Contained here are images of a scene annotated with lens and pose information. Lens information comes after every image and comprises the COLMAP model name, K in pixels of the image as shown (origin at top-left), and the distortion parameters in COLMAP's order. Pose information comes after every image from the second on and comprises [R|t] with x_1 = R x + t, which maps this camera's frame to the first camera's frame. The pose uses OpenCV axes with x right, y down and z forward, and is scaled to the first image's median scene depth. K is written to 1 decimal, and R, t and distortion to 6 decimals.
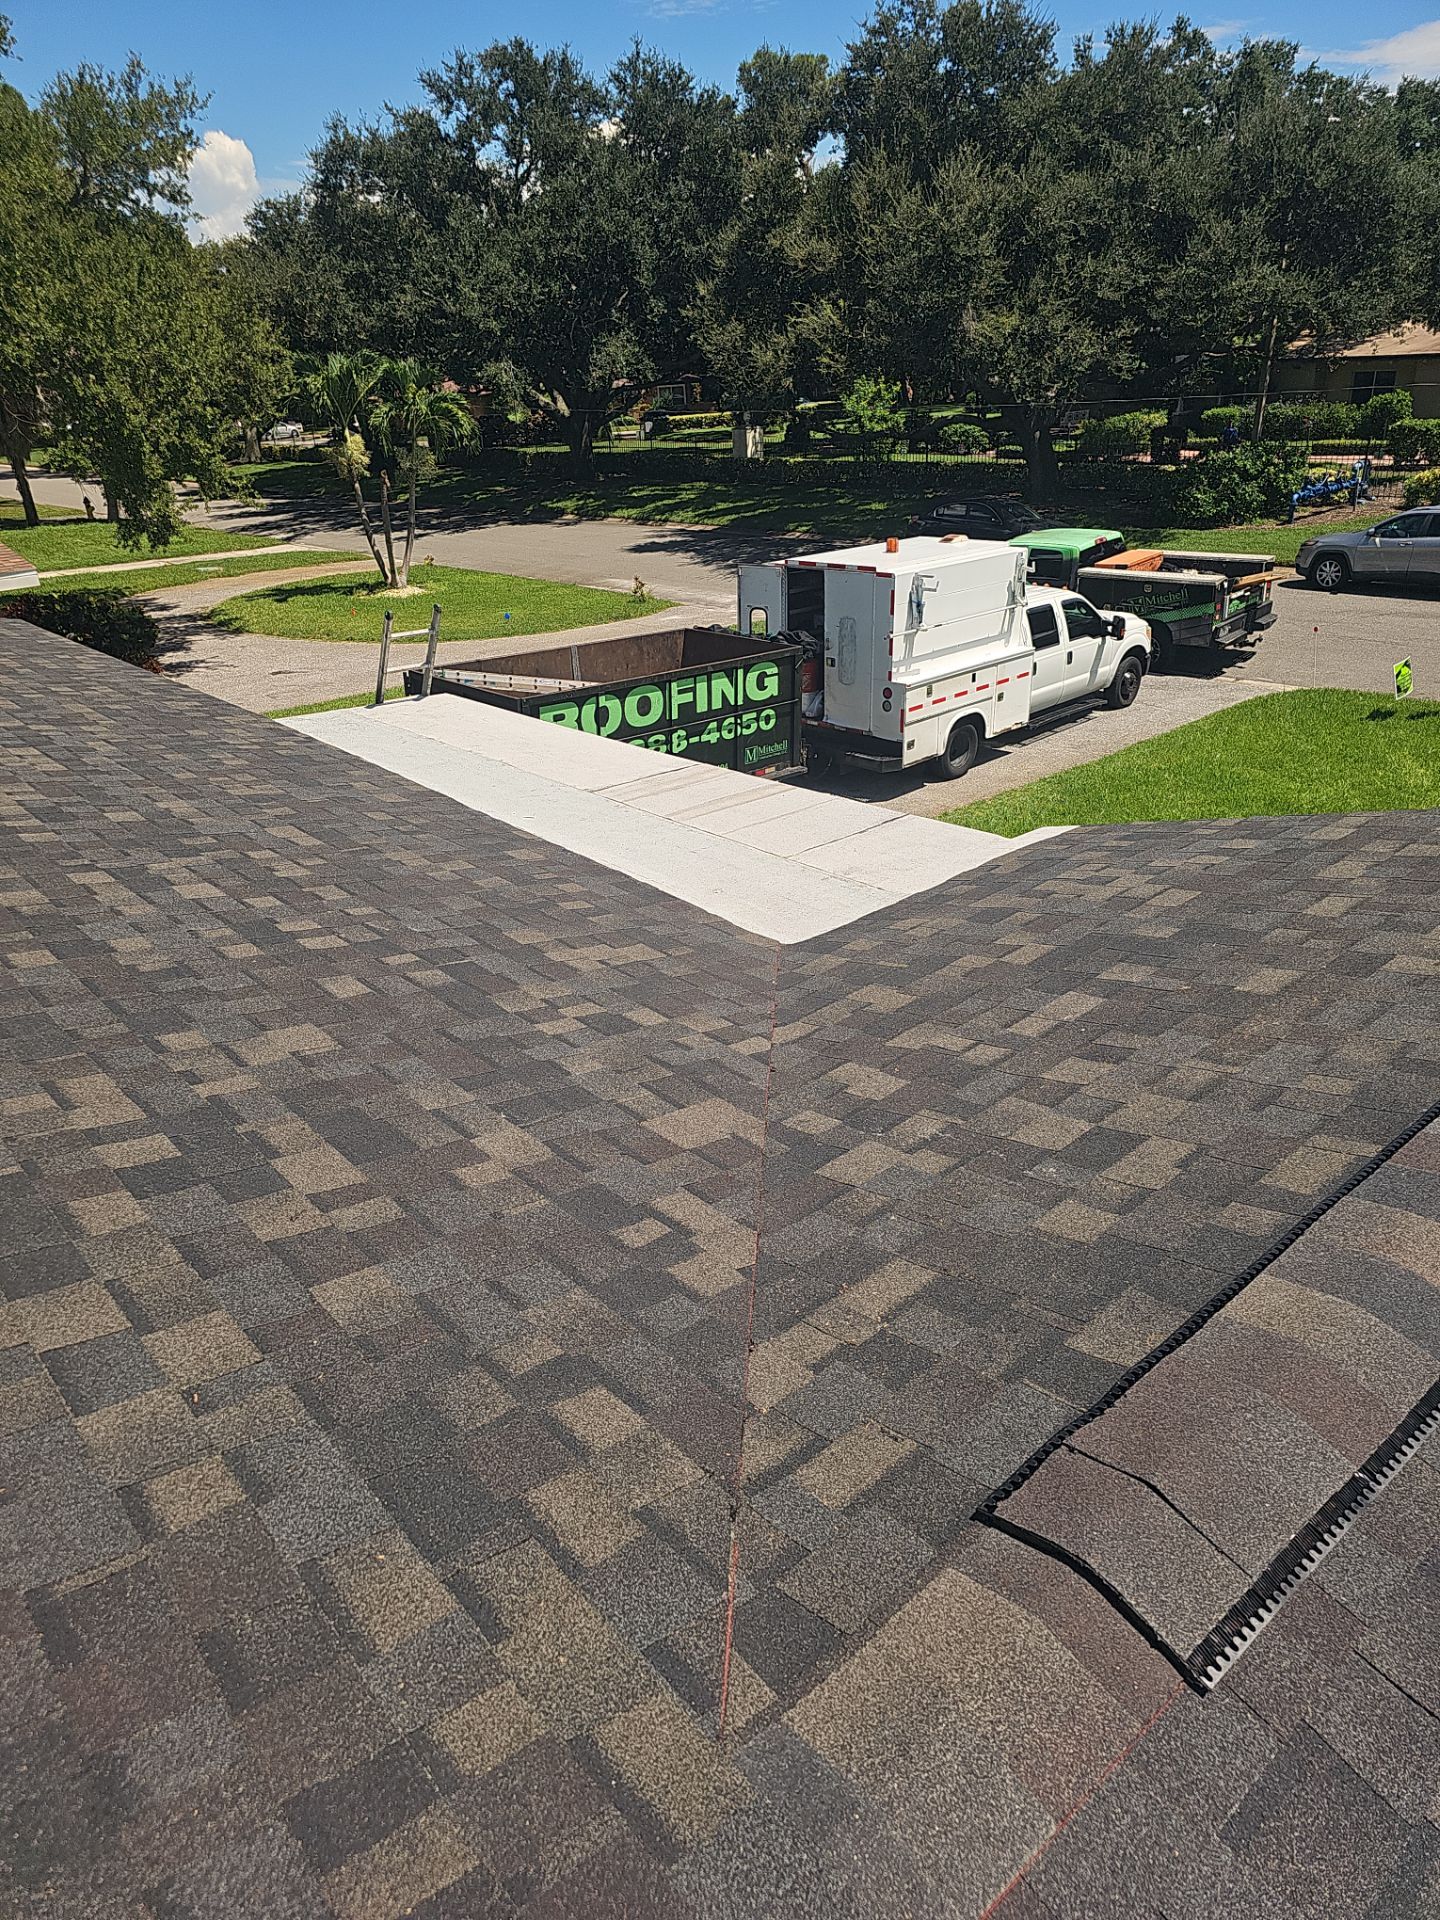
lens RADIAL K [[1277.0, 0, 724.0], [0, 1277.0, 967.1], [0, 0, 1]] dist [0.048798, -0.027109]
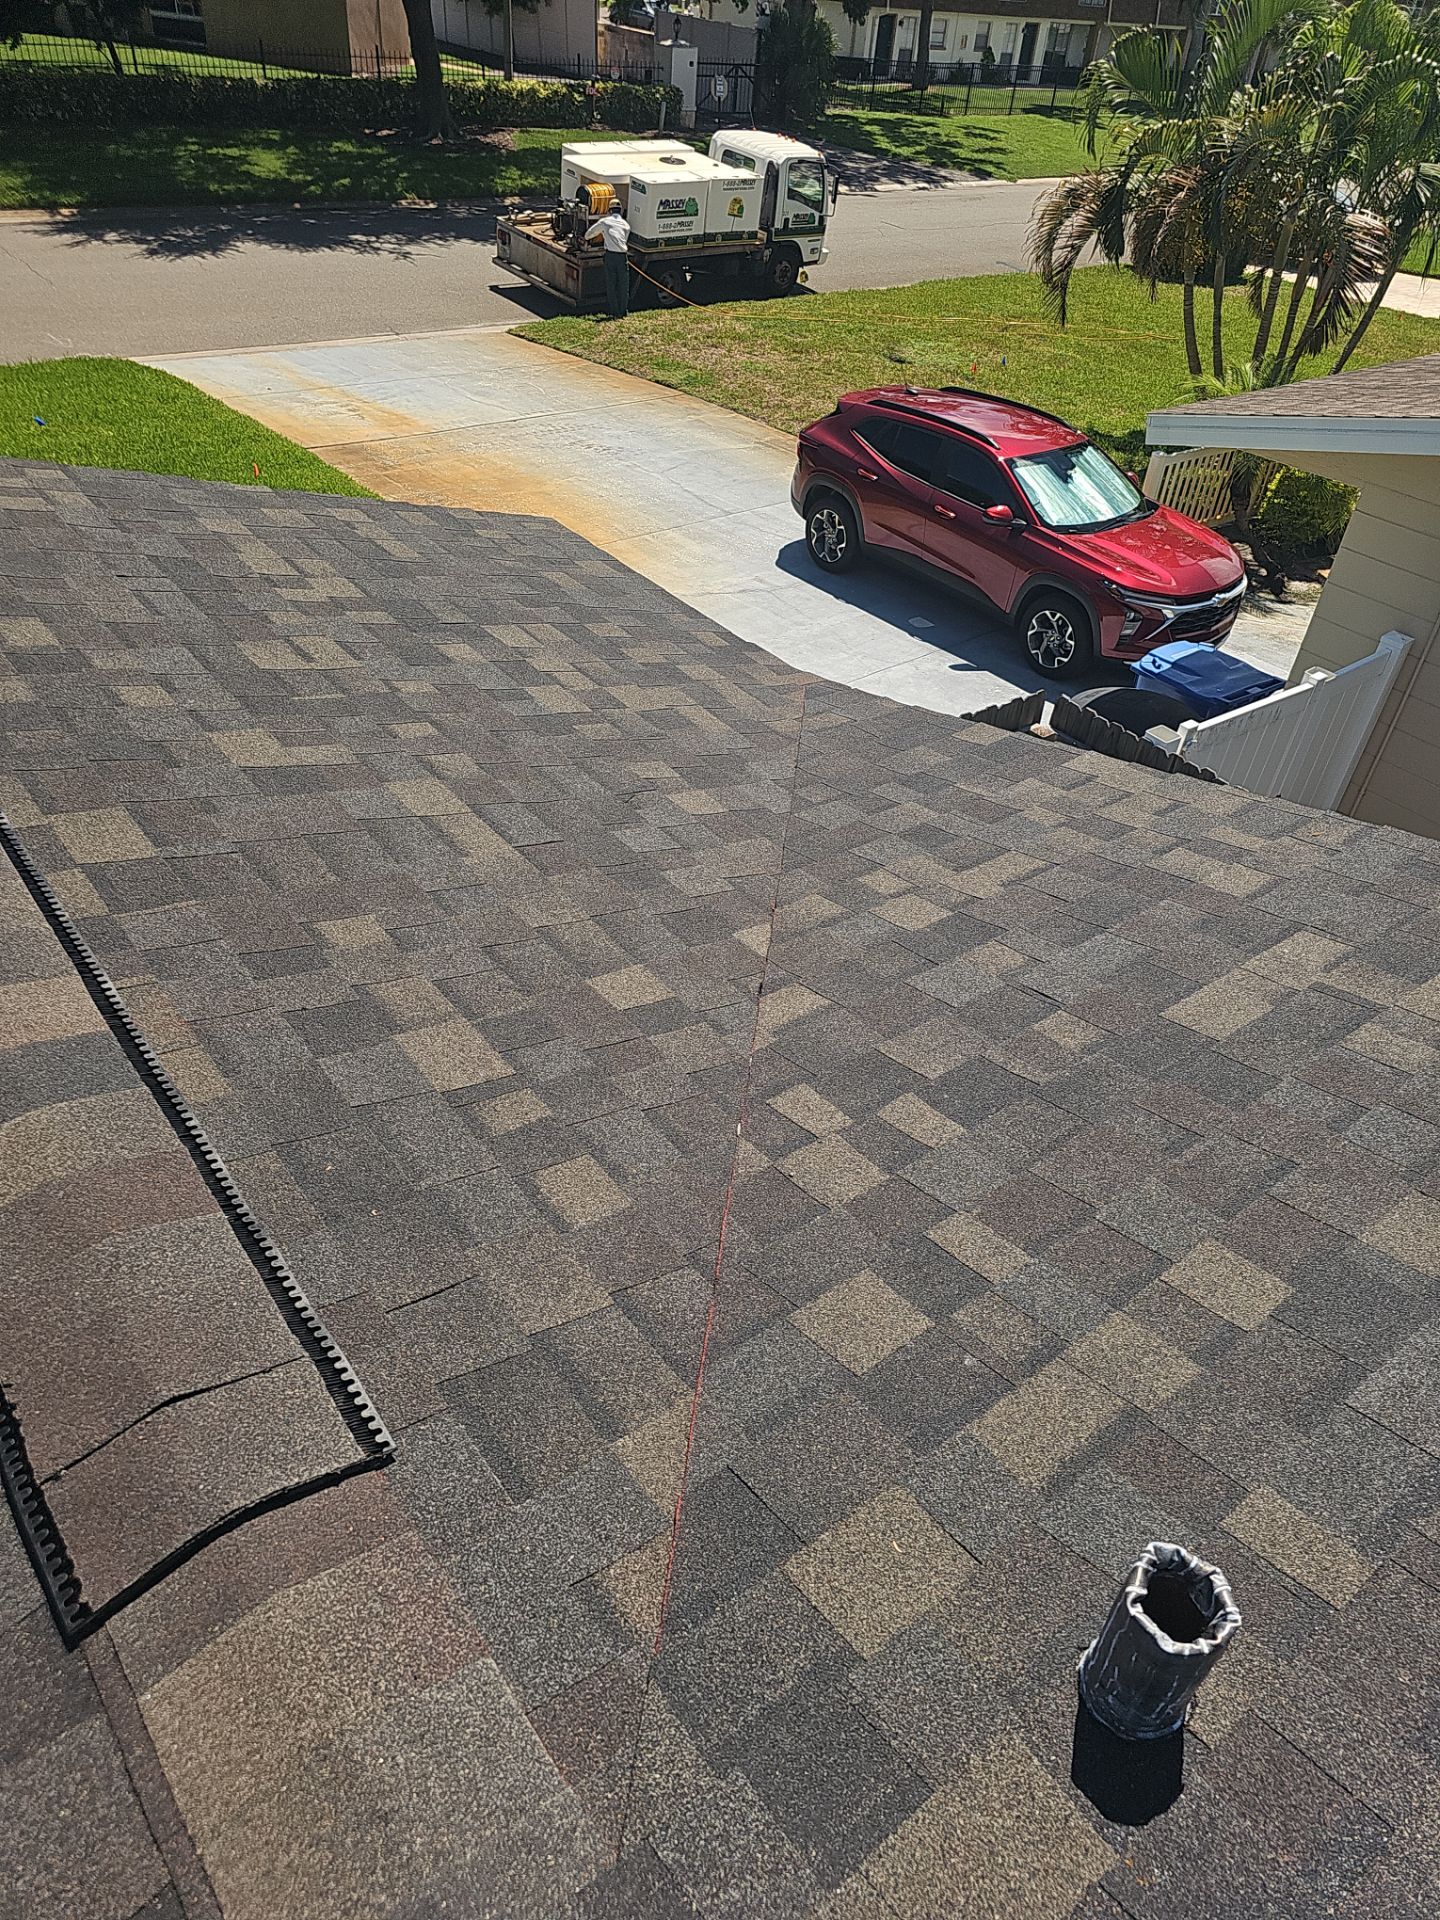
lens RADIAL K [[1277.0, 0, 724.0], [0, 1277.0, 967.1], [0, 0, 1]] dist [0.048798, -0.027109]
pose [[0.045972, -0.576480, 0.815817, -0.019753], [0.357745, 0.772014, 0.525369, -0.014330], [-0.932687, 0.267702, 0.241724, 0.045432]]
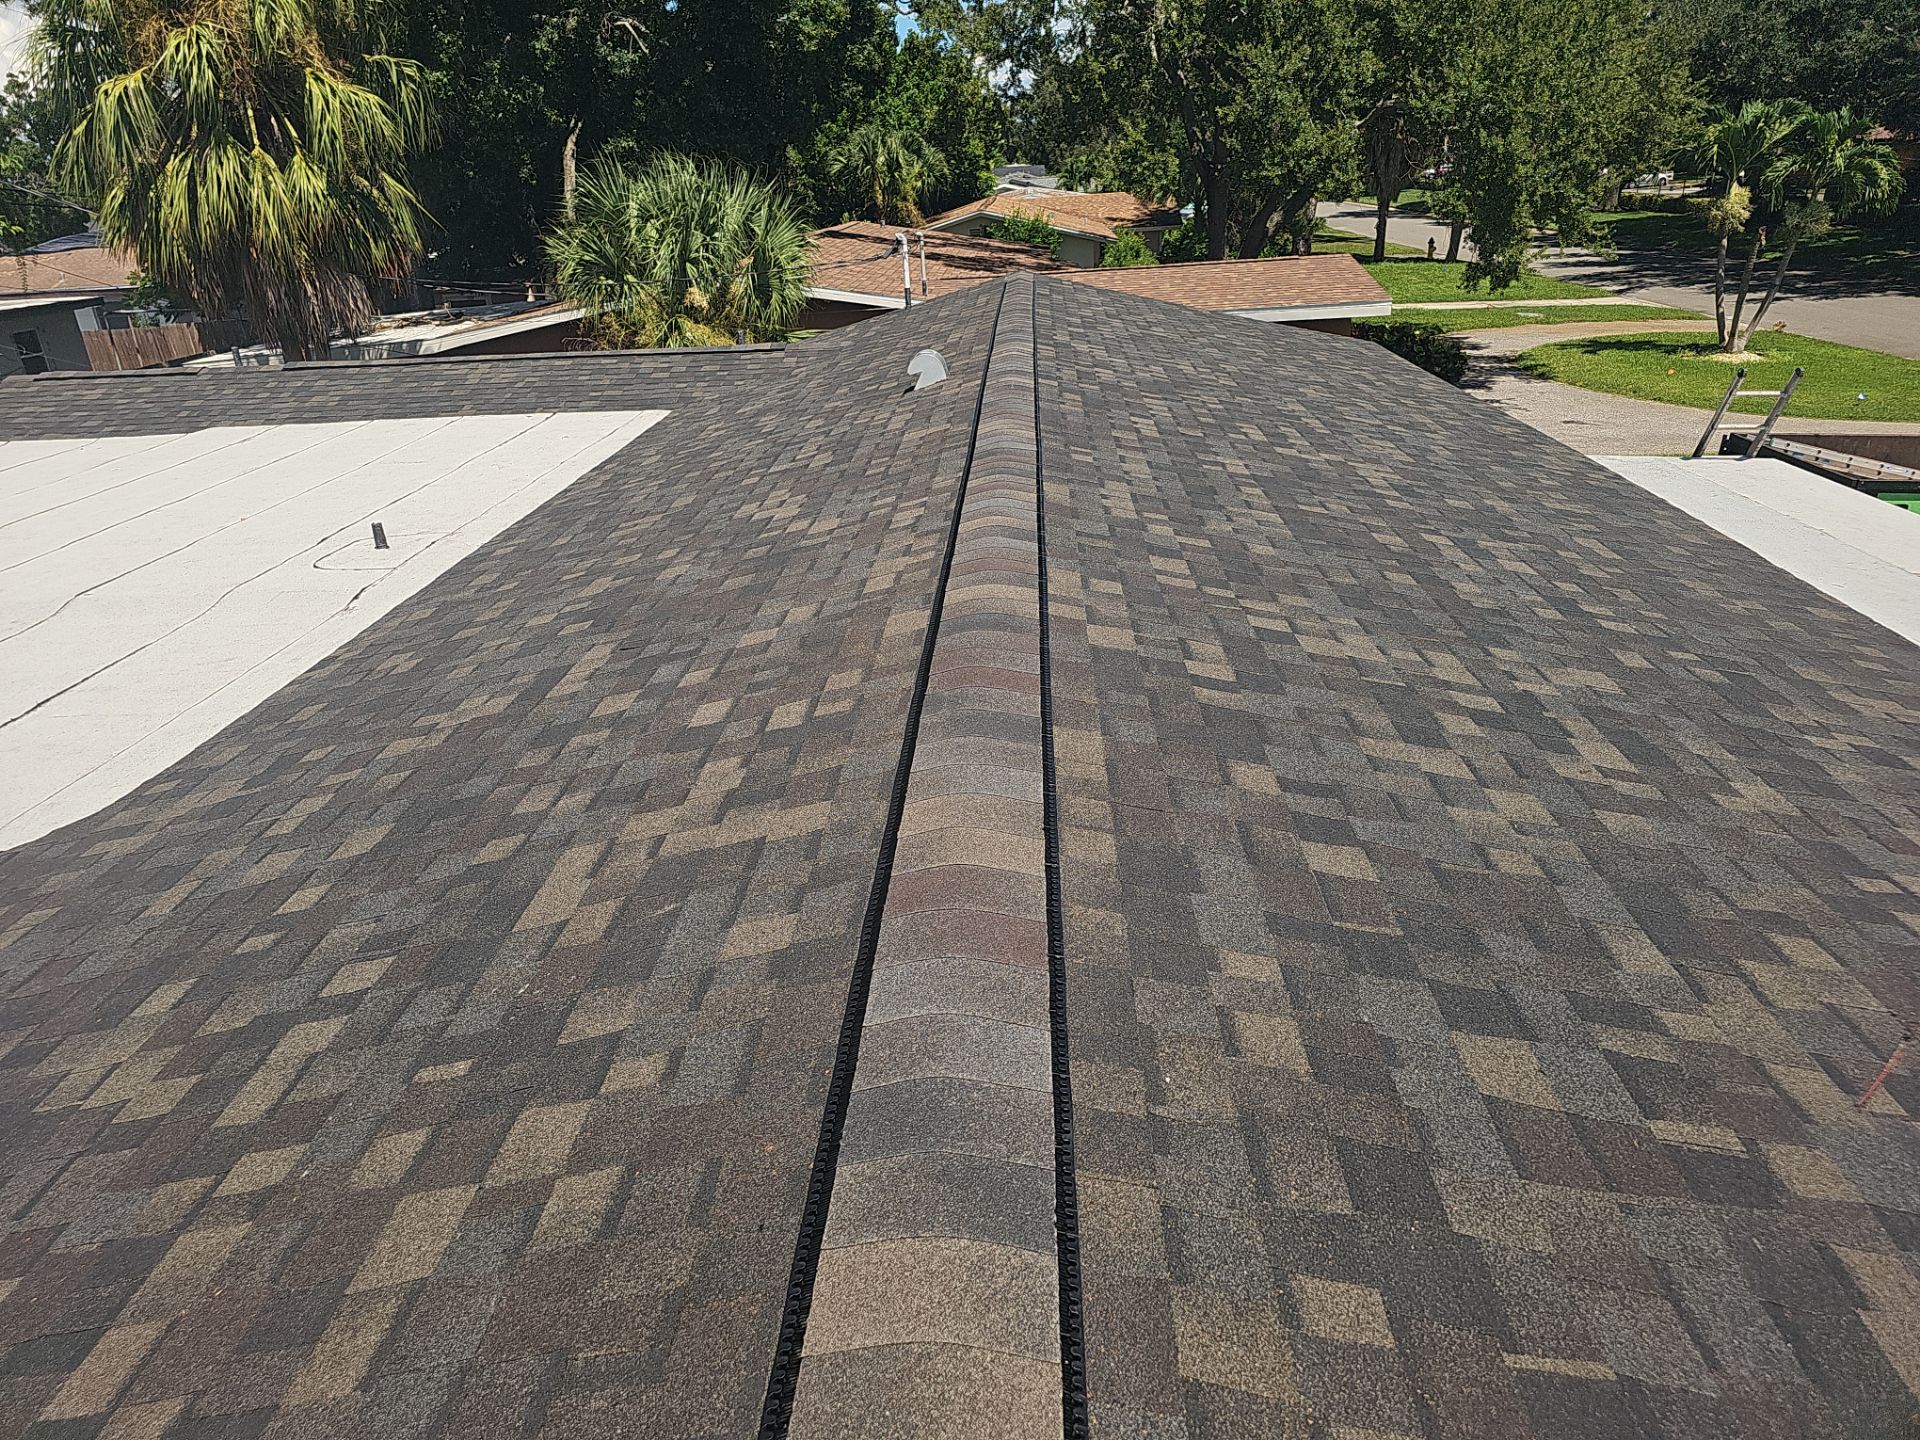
lens RADIAL K [[1277.0, 0, 964.5], [0, 1277.0, 705.0], [0, 0, 1]] dist [0.048798, -0.027109]
pose [[0.724796, 0.293019, -0.623547, 0.005036], [-0.295920, 0.949716, 0.102324, 0.030783], [0.622176, 0.110356, 0.775061, -0.085605]]
